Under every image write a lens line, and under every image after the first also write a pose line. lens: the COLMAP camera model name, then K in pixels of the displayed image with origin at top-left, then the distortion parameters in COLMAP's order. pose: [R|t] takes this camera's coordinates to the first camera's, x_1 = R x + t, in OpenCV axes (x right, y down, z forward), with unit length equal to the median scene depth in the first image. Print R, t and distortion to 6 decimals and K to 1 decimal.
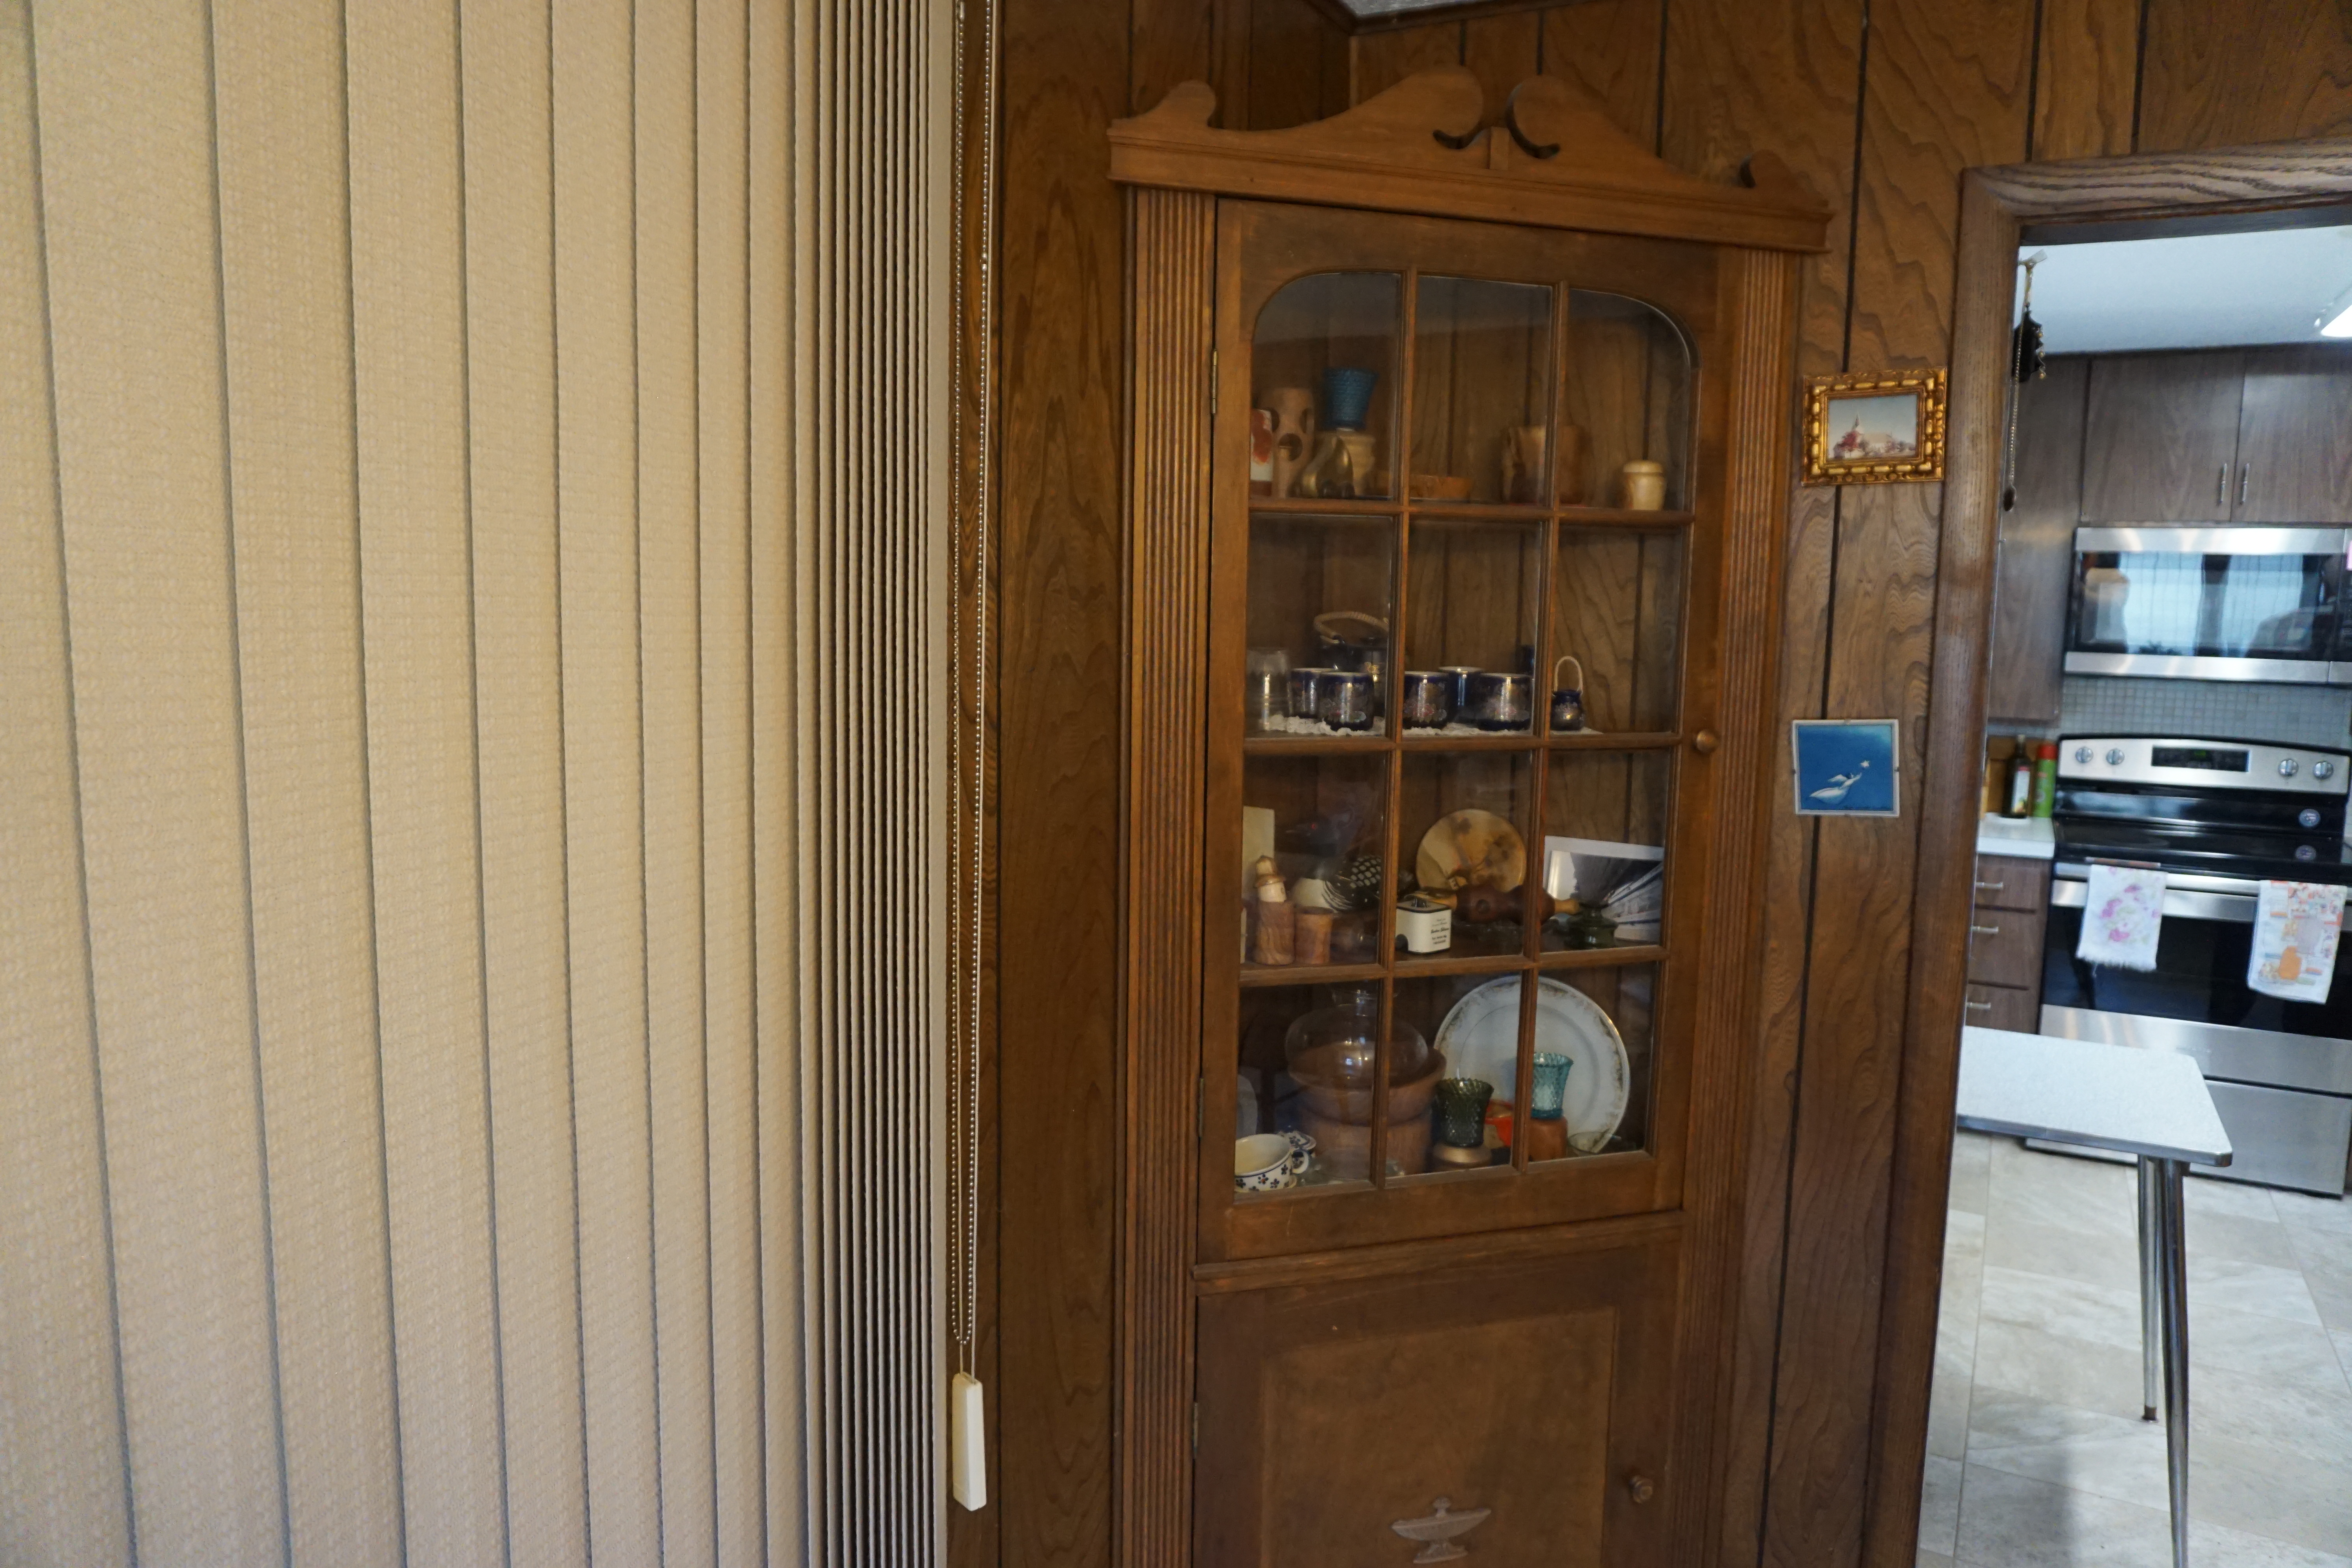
lens RADIAL K [[1703.0, 0, 1188.2], [0, 1703.0, 791.0], [0, 0, 1]] dist [0.022749, 0.002567]
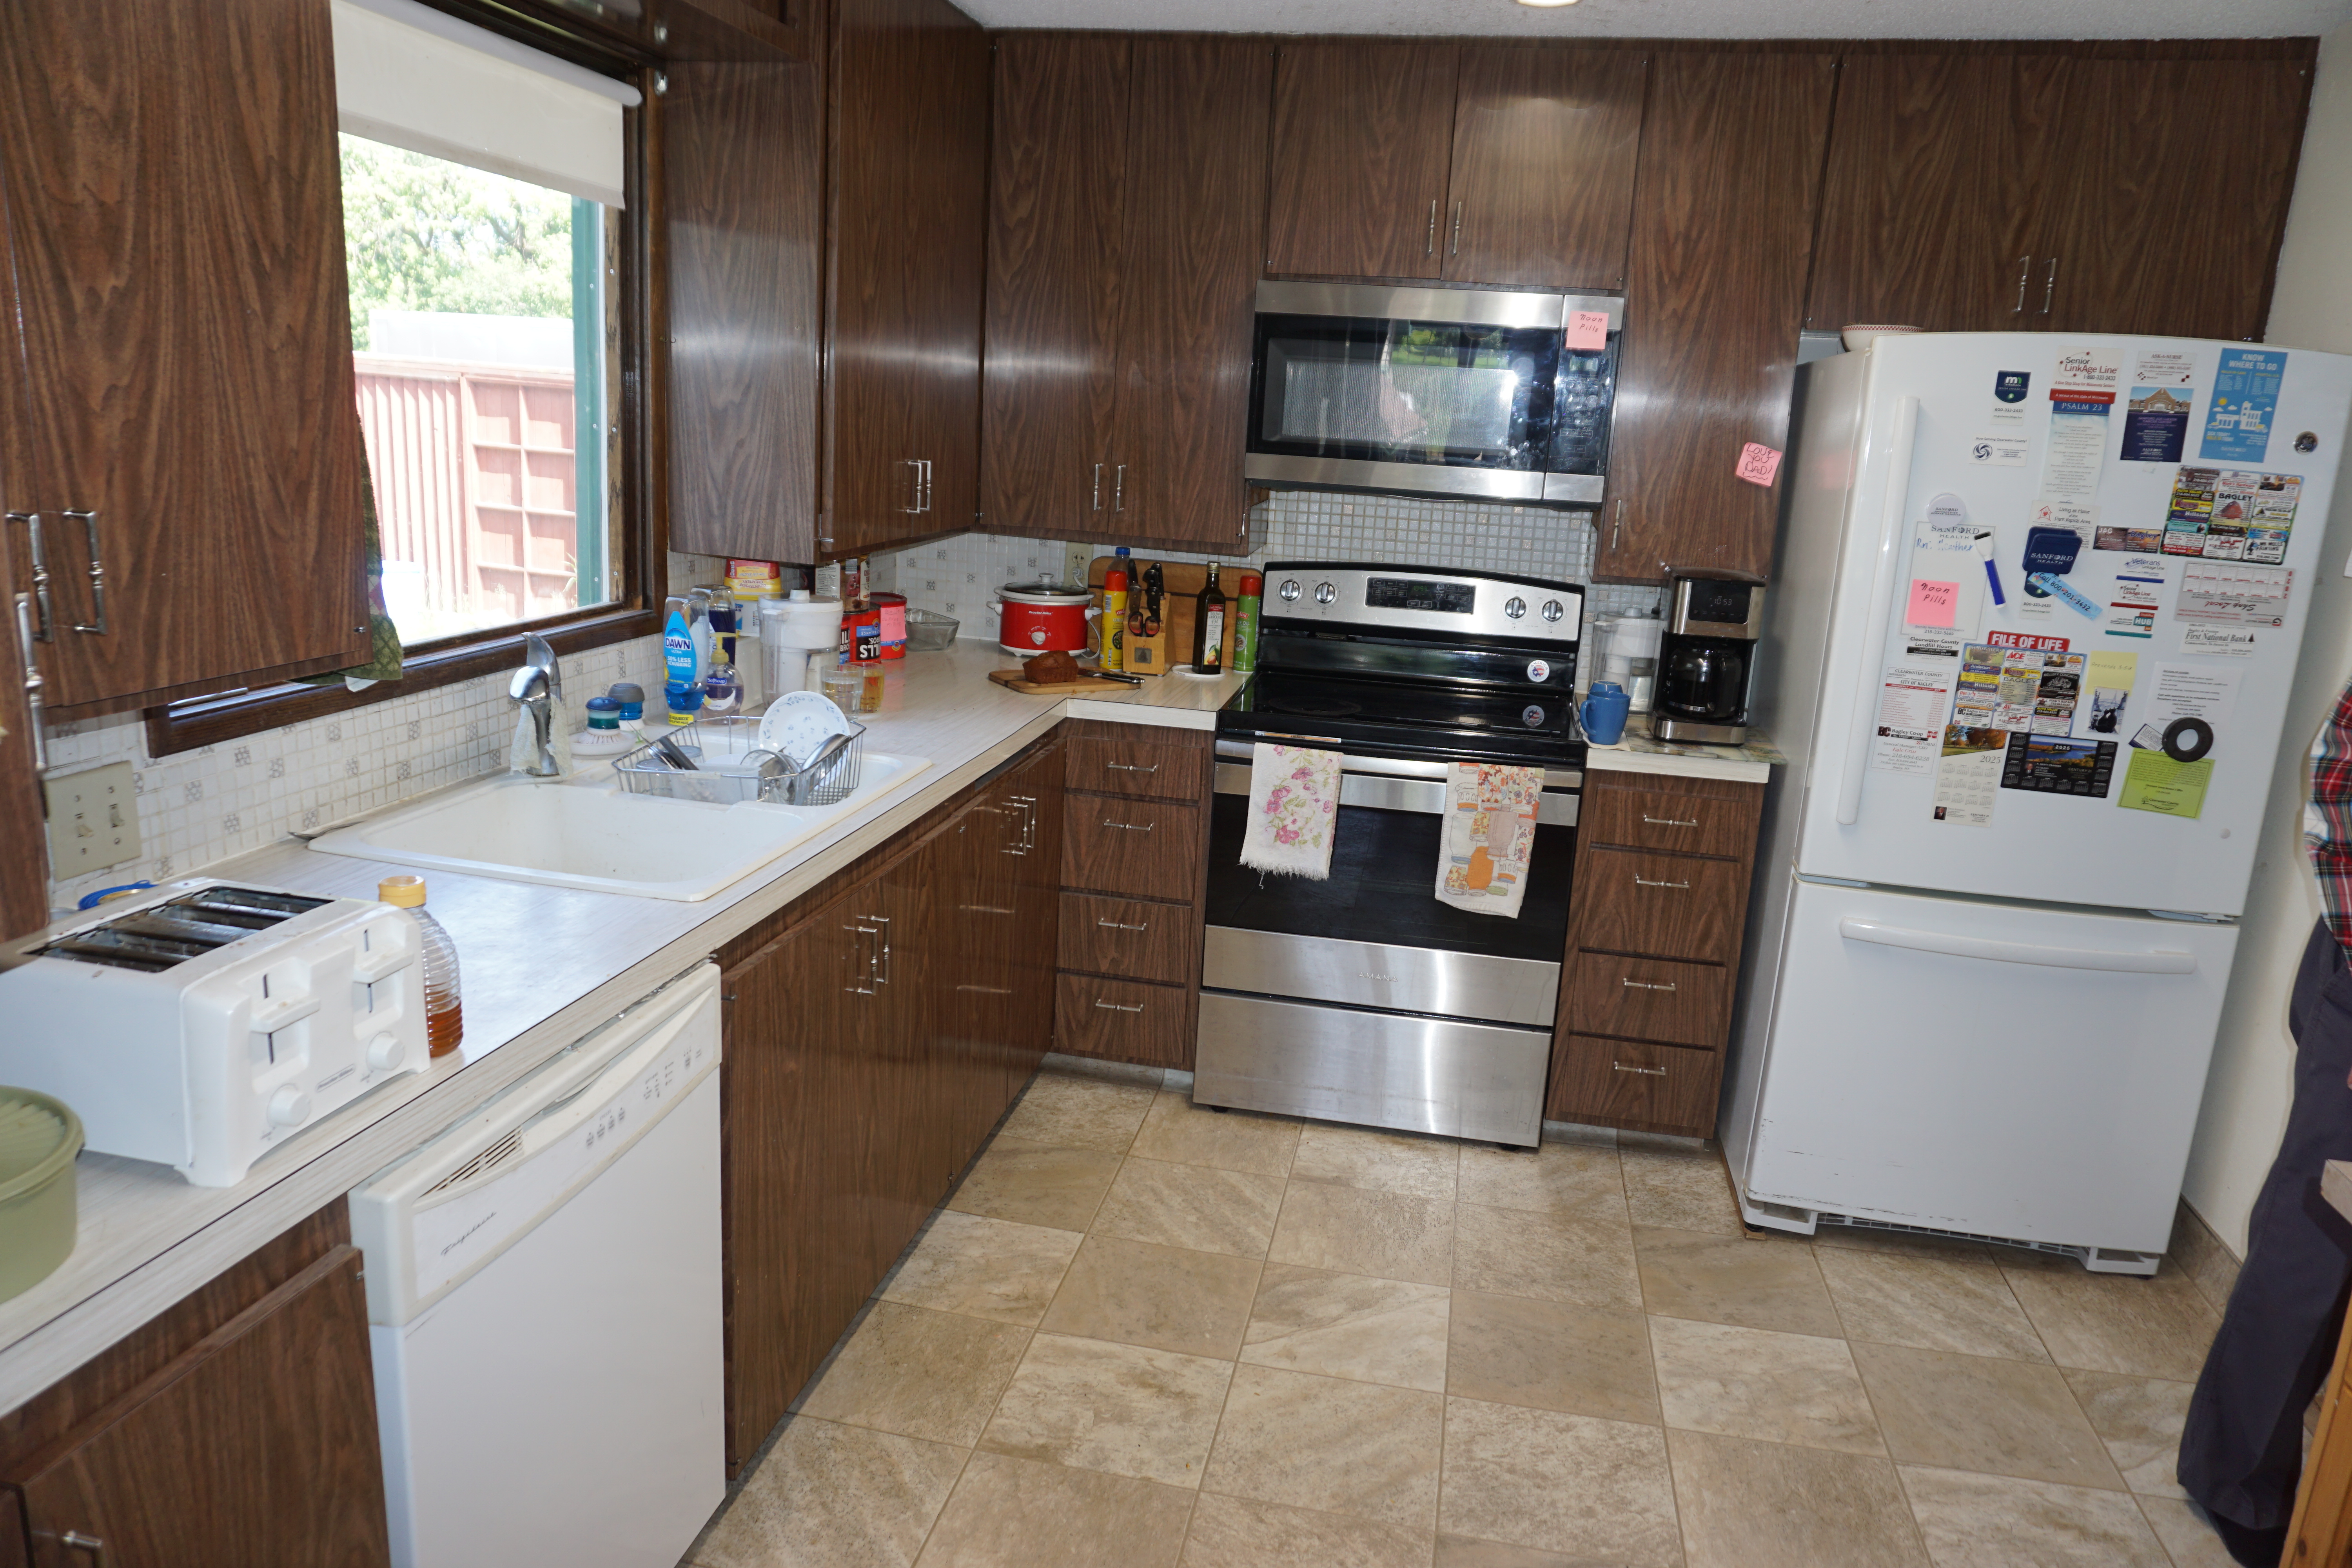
lens RADIAL K [[1571.8, 0, 1176.0], [0, 1571.8, 784.0], [0, 0, 1]] dist [-0.013255, 0.032438]
pose [[0.969406, -0.028094, 0.243851, 0.315154], [-0.001498, 0.992733, 0.120328, -0.020203], [-0.245459, -0.117012, 0.962319, 0.336355]]
